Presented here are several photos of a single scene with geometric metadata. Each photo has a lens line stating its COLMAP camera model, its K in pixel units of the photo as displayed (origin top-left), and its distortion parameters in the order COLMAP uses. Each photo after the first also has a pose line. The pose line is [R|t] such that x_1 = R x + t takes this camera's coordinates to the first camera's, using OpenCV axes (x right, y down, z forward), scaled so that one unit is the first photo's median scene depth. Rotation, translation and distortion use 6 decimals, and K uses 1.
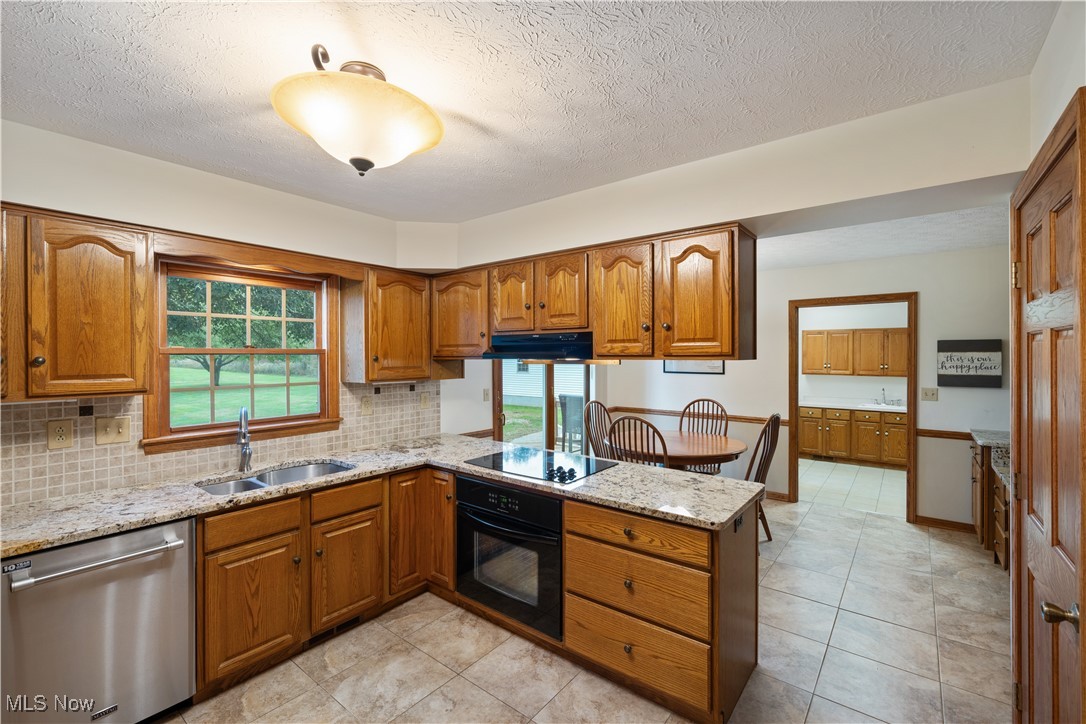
lens RADIAL K [[461.7, 0, 543.7], [0, 461.7, 358.4], [0, 0, 1]] dist [0.000365, -0.000007]
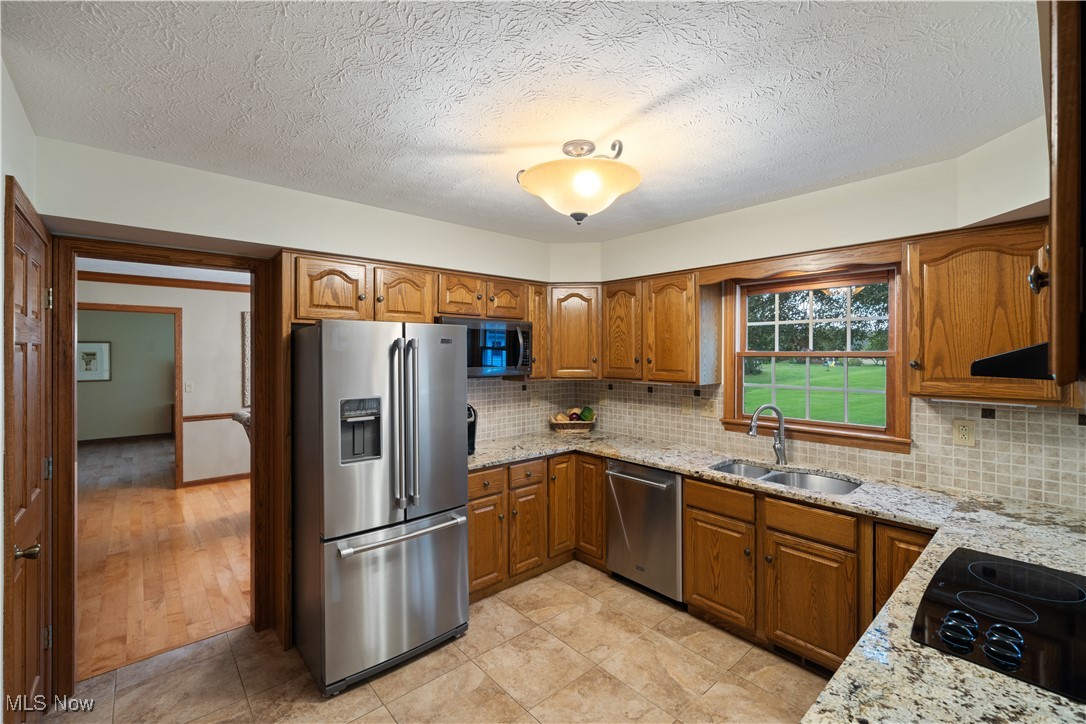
lens RADIAL K [[461.7, 0, 543.7], [0, 461.7, 354.3], [0, 0, 1]] dist [0.000365, -0.000007]
pose [[-0.177287, 0.005696, -0.984143, 0.472338], [-0.006471, 0.999955, 0.006953, -0.017776], [0.984138, 0.007601, -0.177243, 0.577481]]
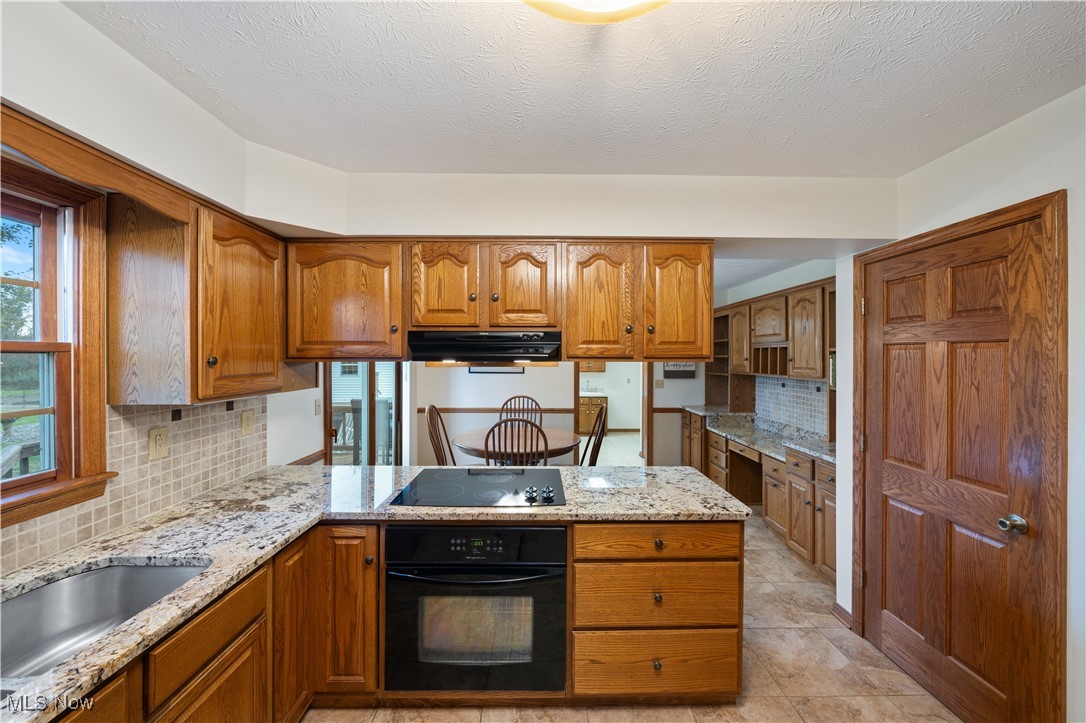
lens RADIAL K [[395.5, 0, 541.5], [0, 395.5, 358.3], [0, 0, 1]] dist [-0.002819, 0.000013]
pose [[0.781038, 0.001104, 0.624482, -0.365207], [0.000124, 0.999998, -0.001923, -0.002583], [-0.624483, 0.001579, 0.781037, 0.363554]]
